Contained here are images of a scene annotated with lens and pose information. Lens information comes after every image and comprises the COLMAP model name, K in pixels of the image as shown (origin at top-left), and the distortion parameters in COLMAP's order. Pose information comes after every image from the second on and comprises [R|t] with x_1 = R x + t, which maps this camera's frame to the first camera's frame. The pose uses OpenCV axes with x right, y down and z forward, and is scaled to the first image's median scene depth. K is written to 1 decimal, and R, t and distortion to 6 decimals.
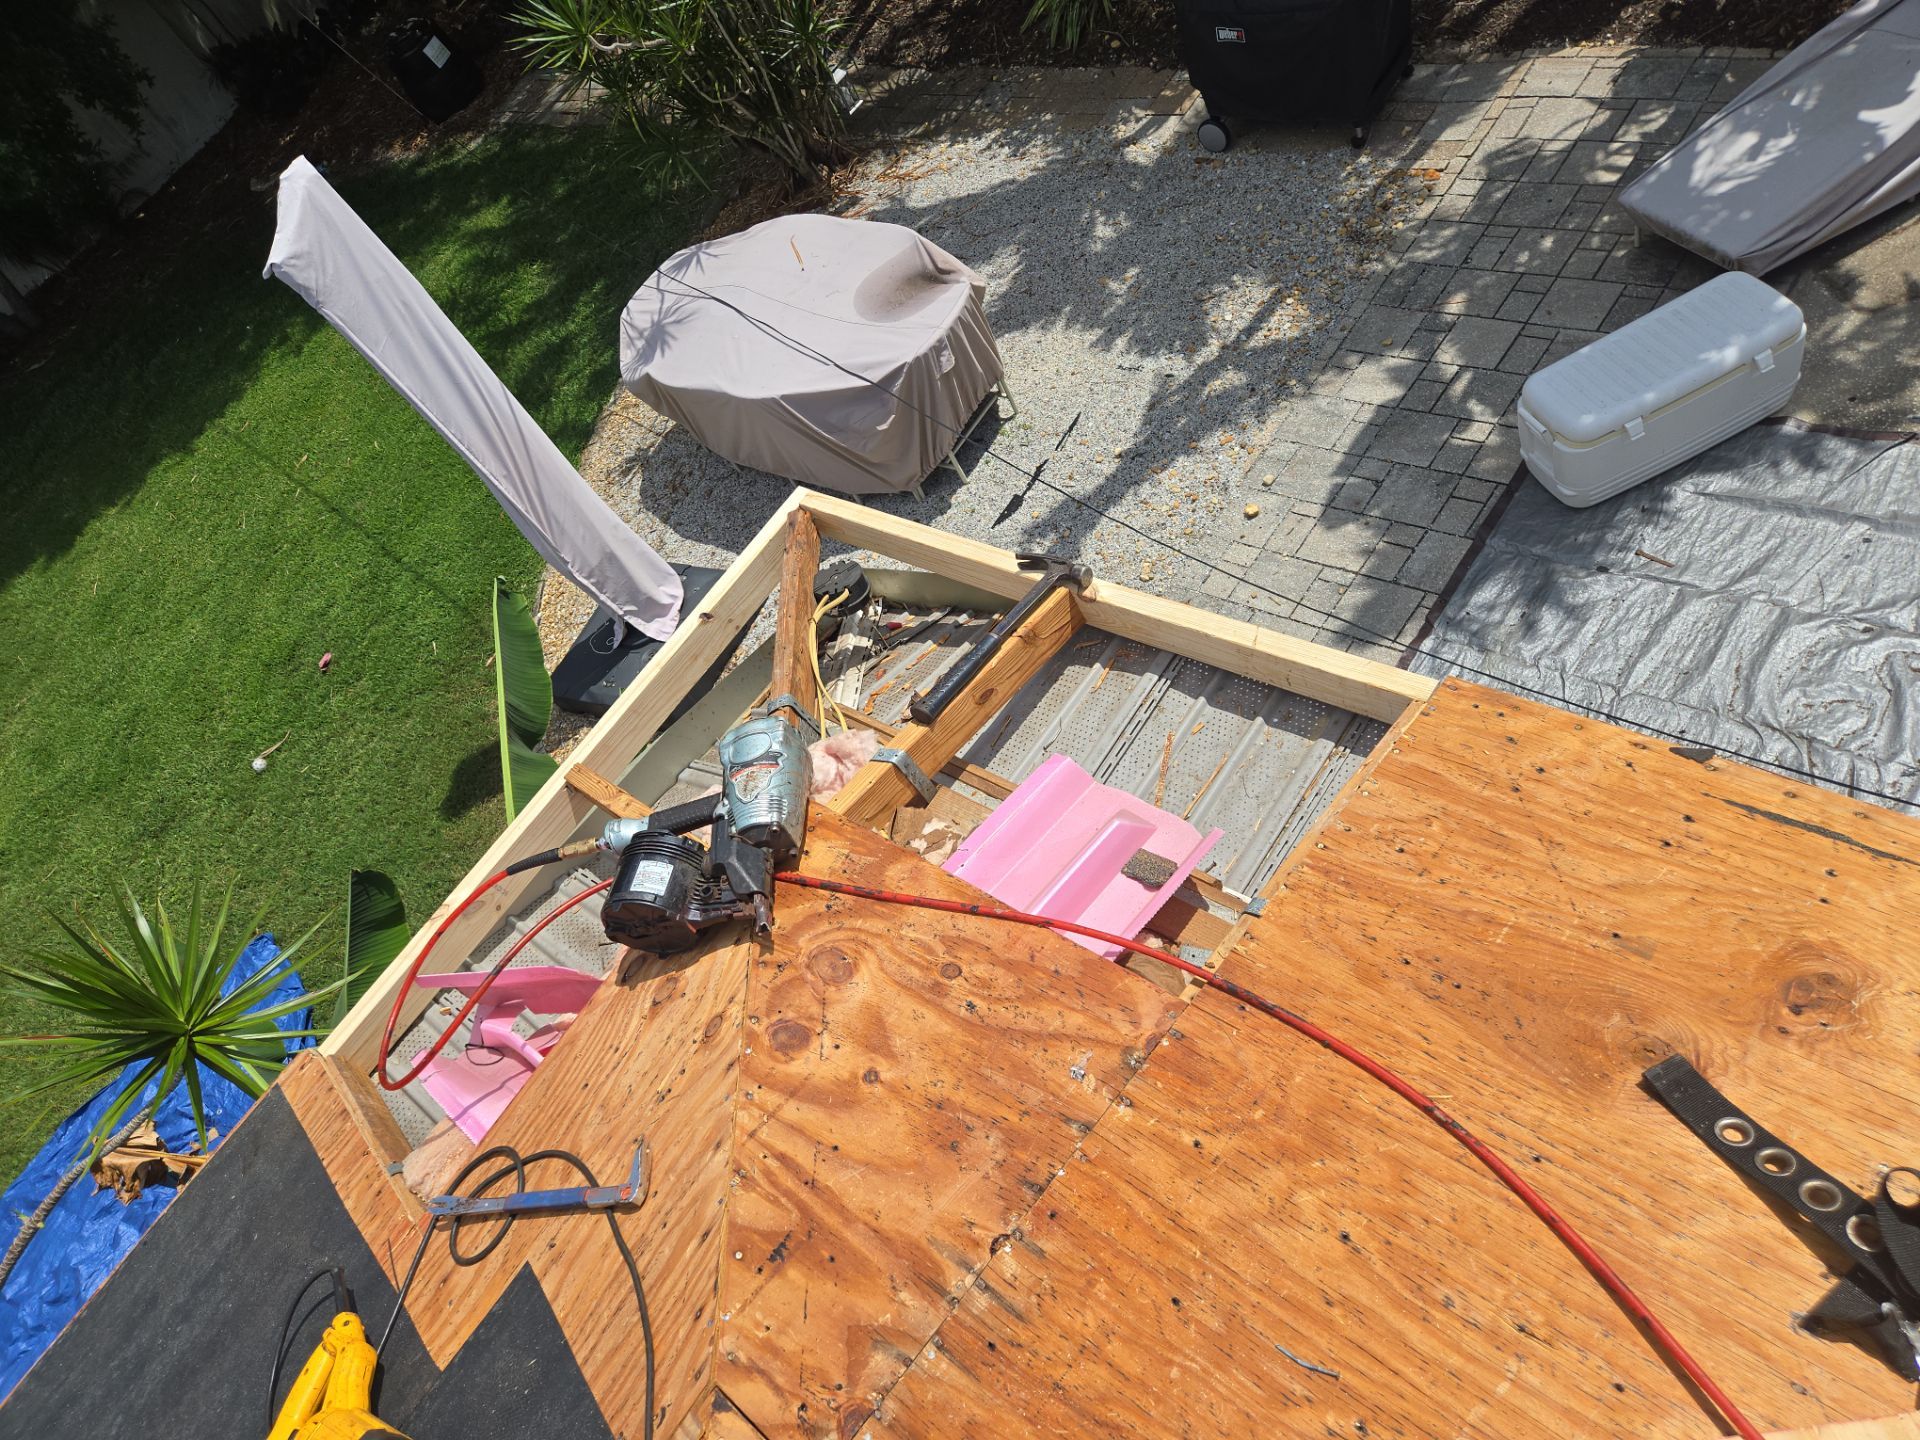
lens RADIAL K [[1351.1, 0, 960.0], [0, 1351.1, 720.0], [0, 0, 1]] dist [0.045471, -0.104028]
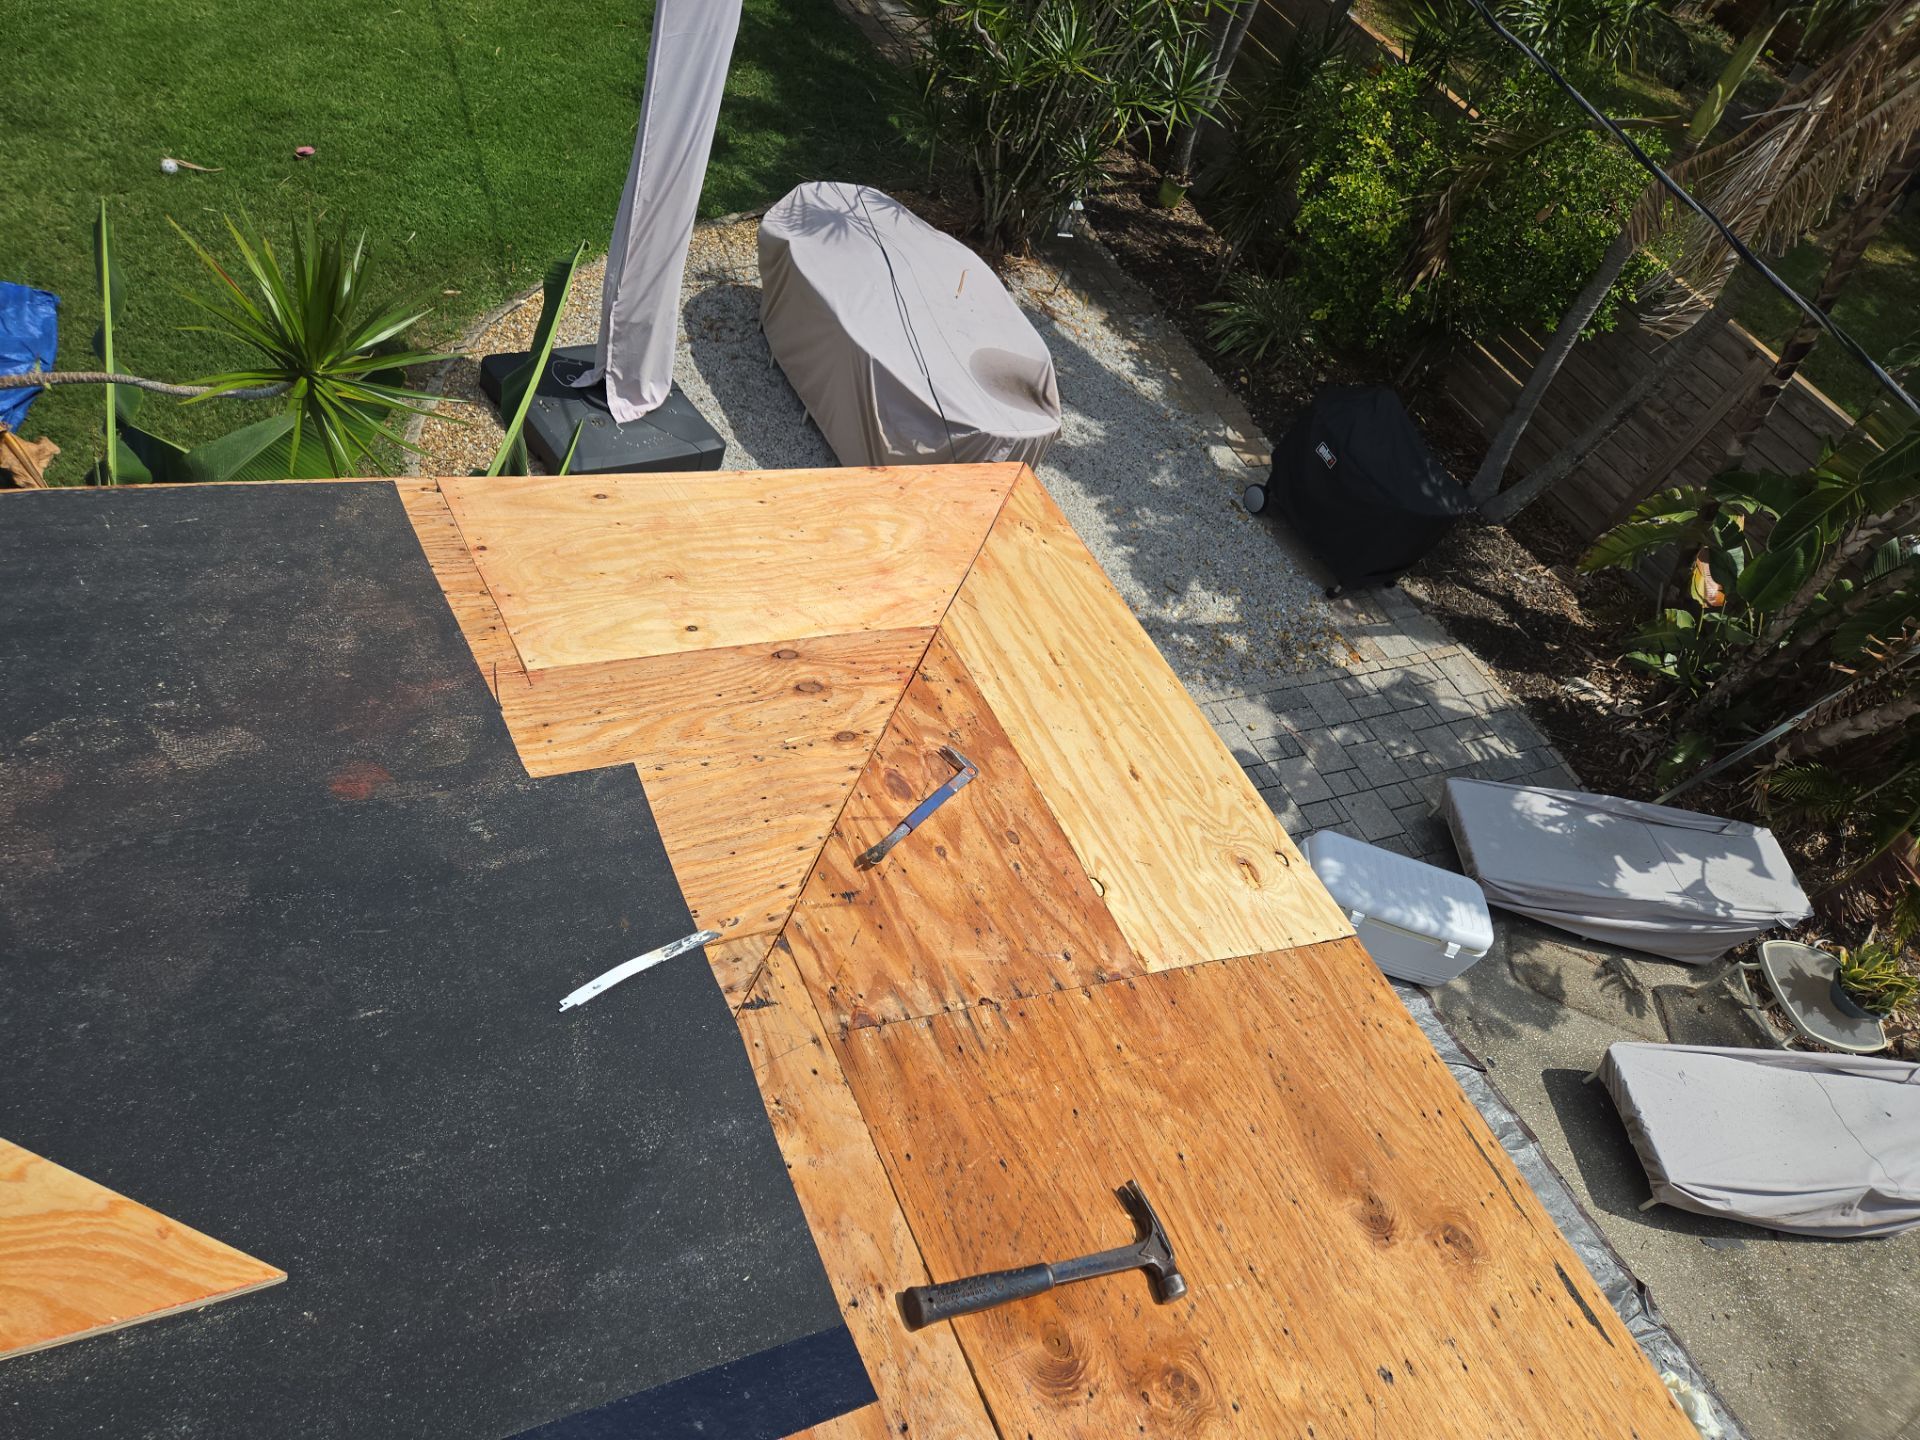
lens RADIAL K [[1351.1, 0, 960.0], [0, 1351.1, 720.0], [0, 0, 1]] dist [0.045471, -0.104028]
pose [[0.654733, 0.720323, 0.229042, -0.123636], [-0.696855, 0.692615, -0.186222, 0.113131], [-0.292778, -0.037684, 0.955438, -0.068493]]
